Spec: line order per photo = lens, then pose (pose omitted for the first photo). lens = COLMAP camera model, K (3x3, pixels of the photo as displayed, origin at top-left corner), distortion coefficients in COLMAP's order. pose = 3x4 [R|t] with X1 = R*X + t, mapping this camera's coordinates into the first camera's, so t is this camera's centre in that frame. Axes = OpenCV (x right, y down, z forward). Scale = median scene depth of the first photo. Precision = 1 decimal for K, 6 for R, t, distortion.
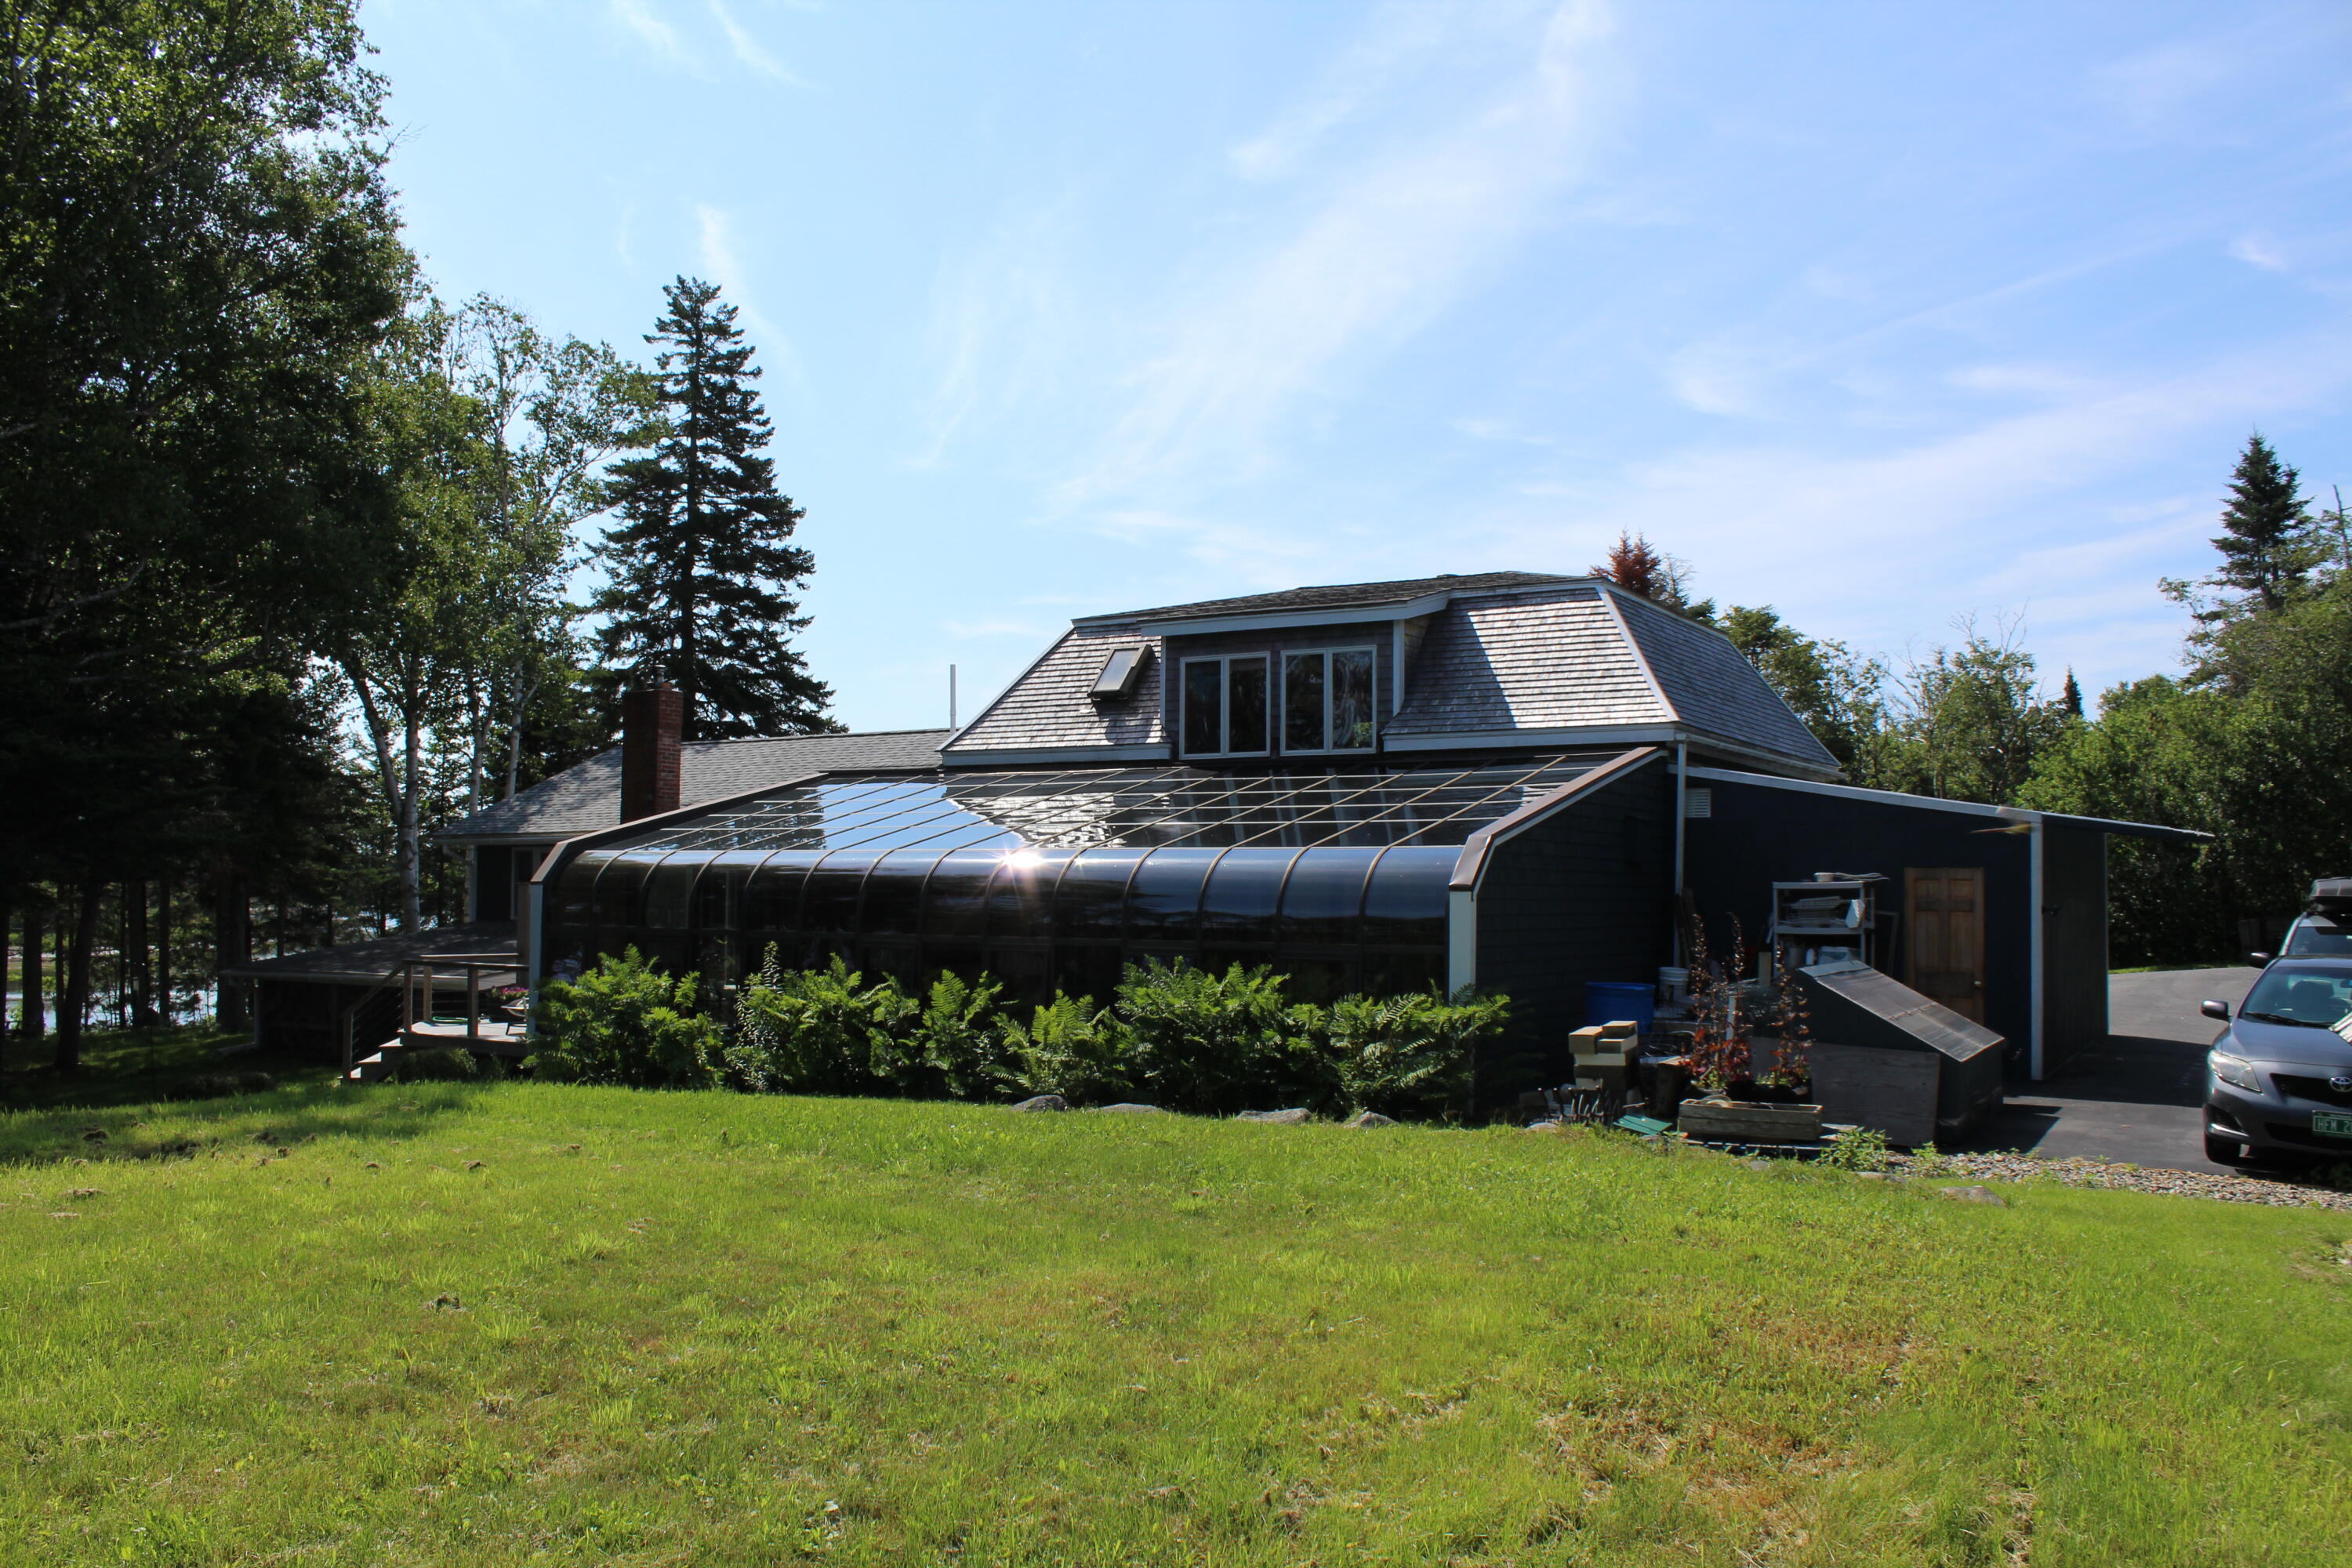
lens RADIAL K [[1964.0, 0, 1201.5], [0, 1964.0, 794.1], [0, 0, 1]] dist [-0.159303, 0.170949]
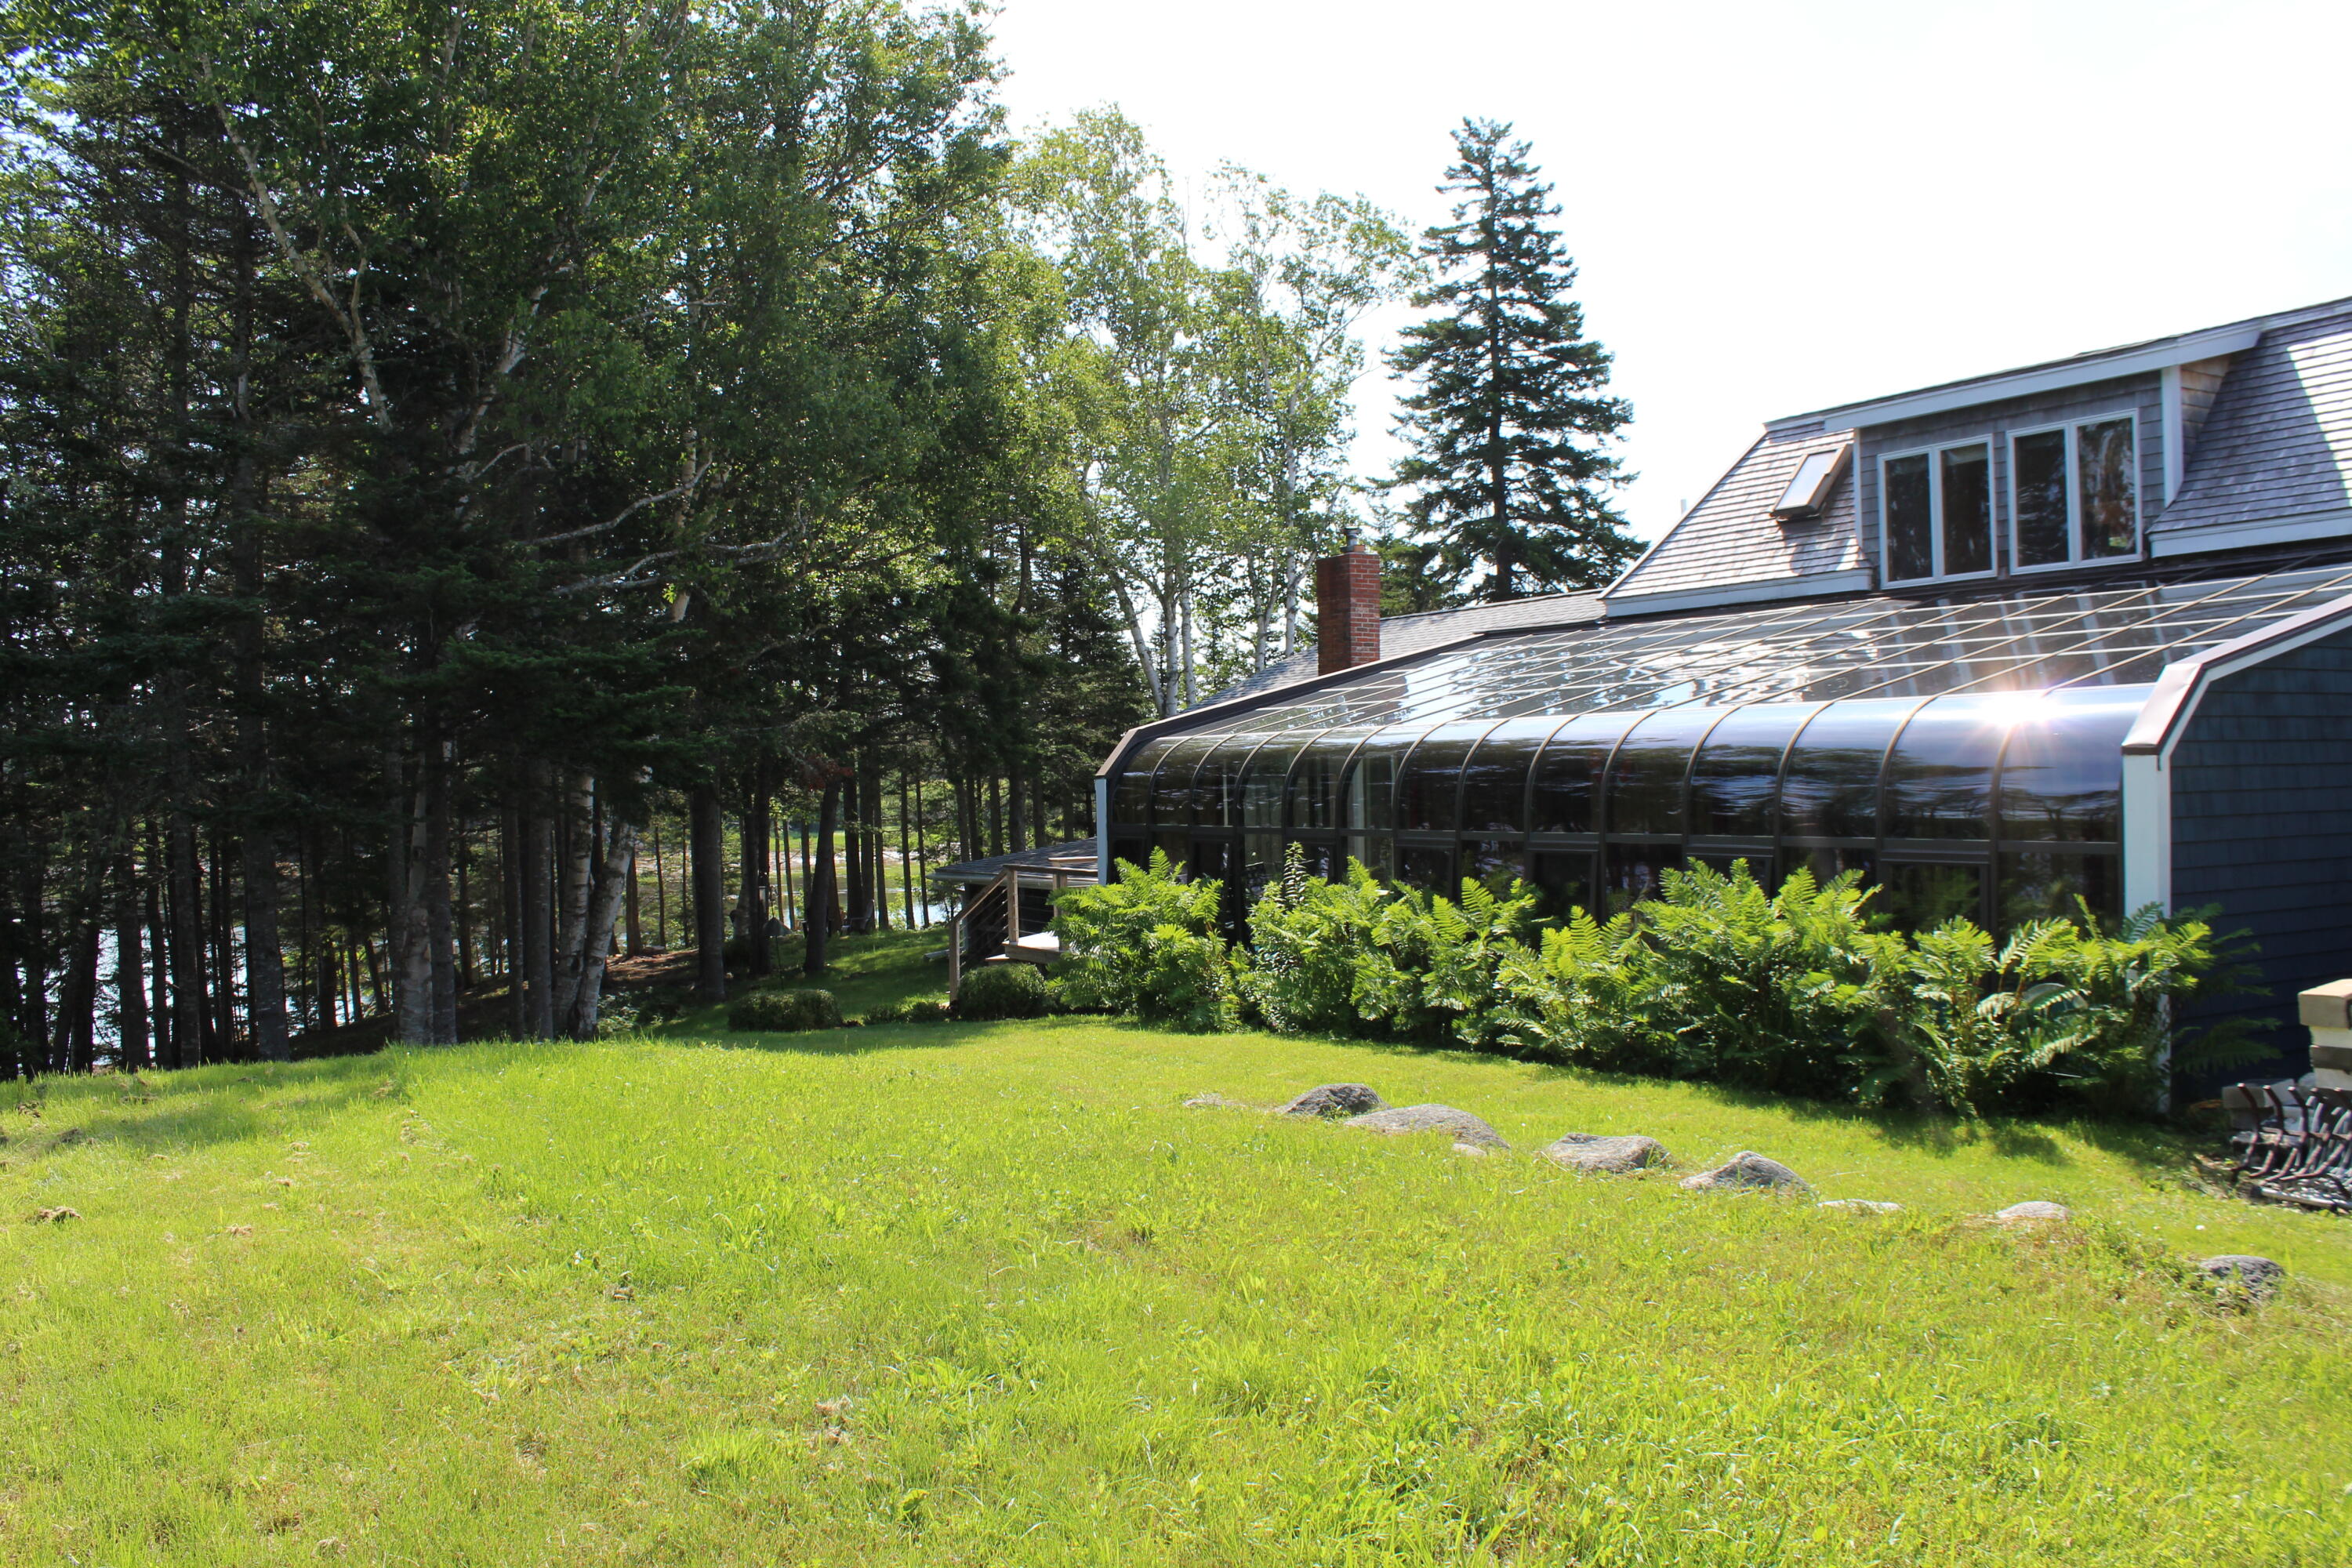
lens RADIAL K [[1964.0, 0, 1201.5], [0, 1964.0, 794.1], [0, 0, 1]] dist [-0.159303, 0.170949]
pose [[0.882632, -0.021884, -0.469555, 0.051930], [0.051029, 0.997473, 0.049432, 0.005521], [0.467287, -0.067591, 0.881518, 0.107371]]
